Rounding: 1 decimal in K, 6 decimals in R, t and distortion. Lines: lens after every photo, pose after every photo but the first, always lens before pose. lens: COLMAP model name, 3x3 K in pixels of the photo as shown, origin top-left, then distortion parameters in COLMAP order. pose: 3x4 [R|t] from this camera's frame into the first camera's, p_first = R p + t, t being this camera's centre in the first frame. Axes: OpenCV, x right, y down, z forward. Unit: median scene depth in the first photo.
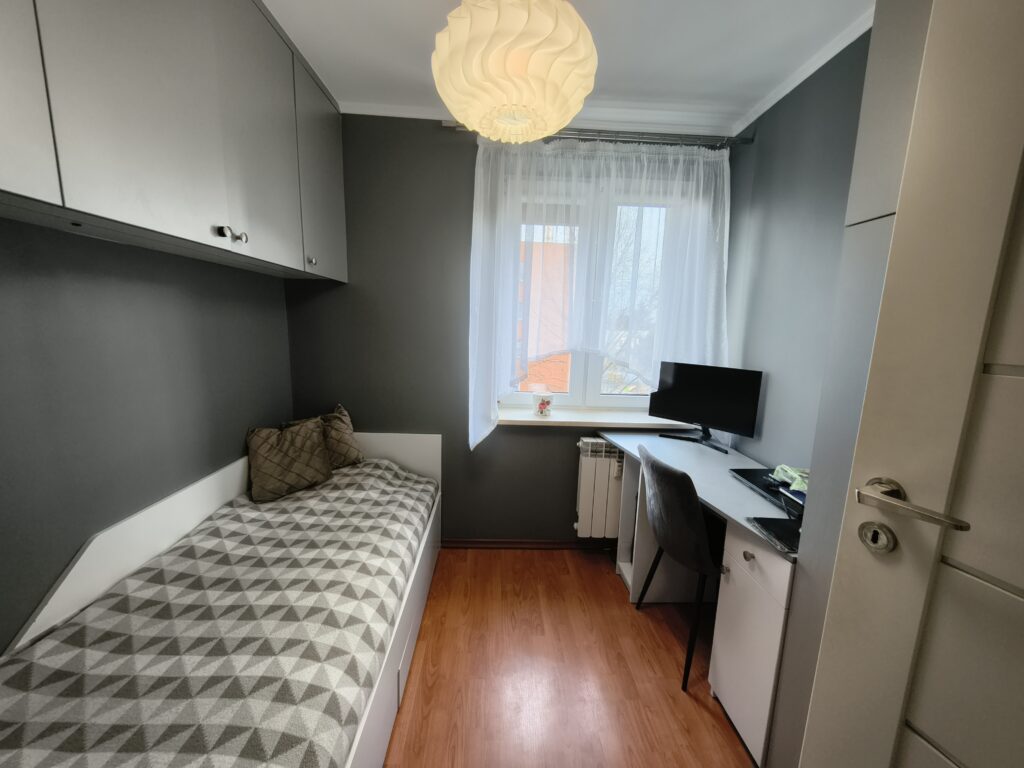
lens RADIAL K [[383.1, 0, 511.8], [0, 383.1, 380.7], [0, 0, 1]] dist [-0.000409, -0.000235]
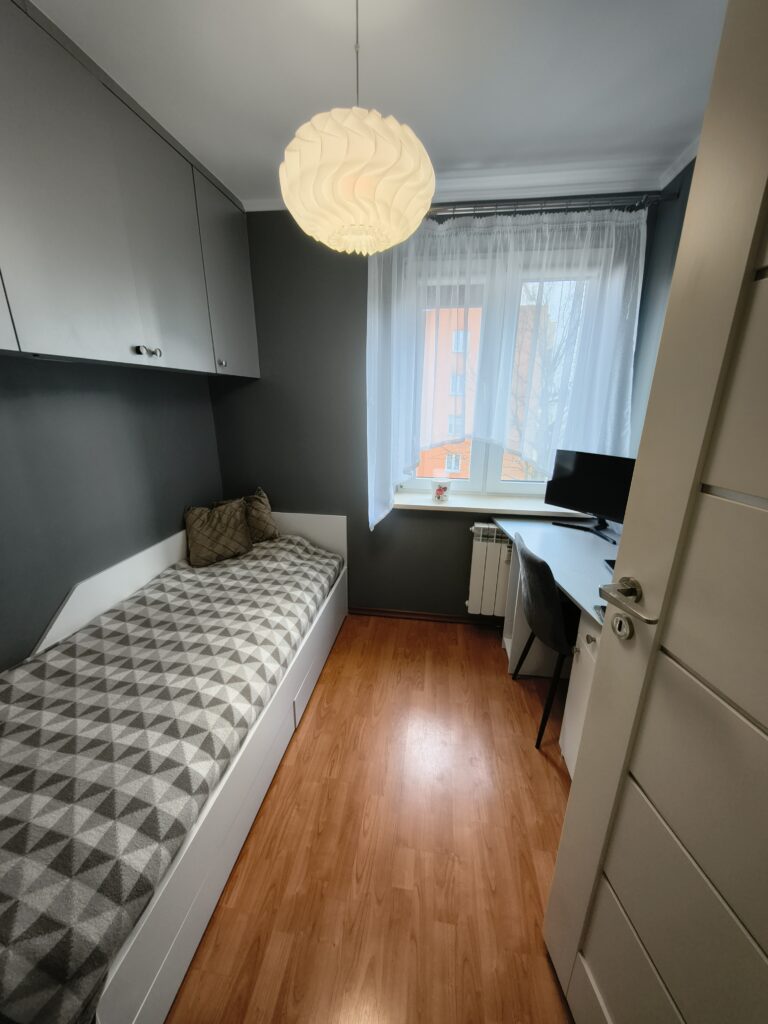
lens RADIAL K [[383.1, 0, 386.2], [0, 383.1, 511.0], [0, 0, 1]] dist [-0.000409, -0.000235]
pose [[0.984050, 0.027641, -0.175732, 0.171738], [-0.003198, 0.990443, 0.137882, -0.037085], [0.177864, -0.135121, 0.974734, -0.081576]]
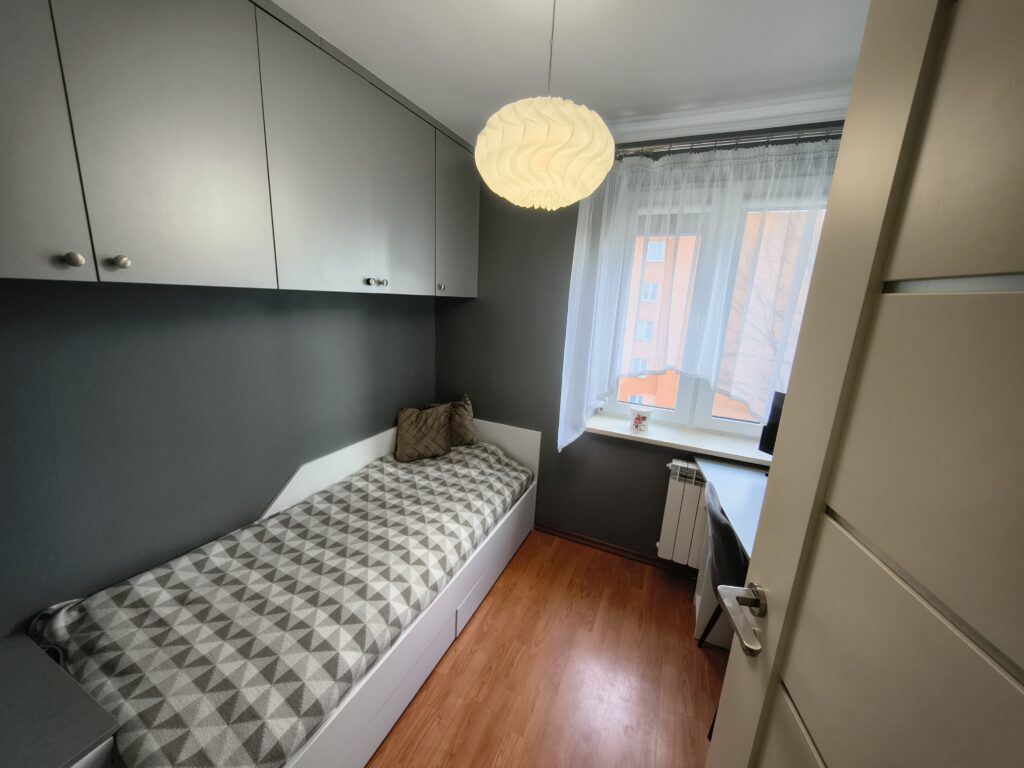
lens RADIAL K [[383.1, 0, 511.8], [0, 383.1, 380.7], [0, 0, 1]] dist [-0.000409, -0.000235]
pose [[0.894522, 0.108232, -0.433724, 0.292628], [-0.086132, 0.993797, 0.070353, -0.112734], [0.438648, -0.025575, 0.898295, -0.067179]]
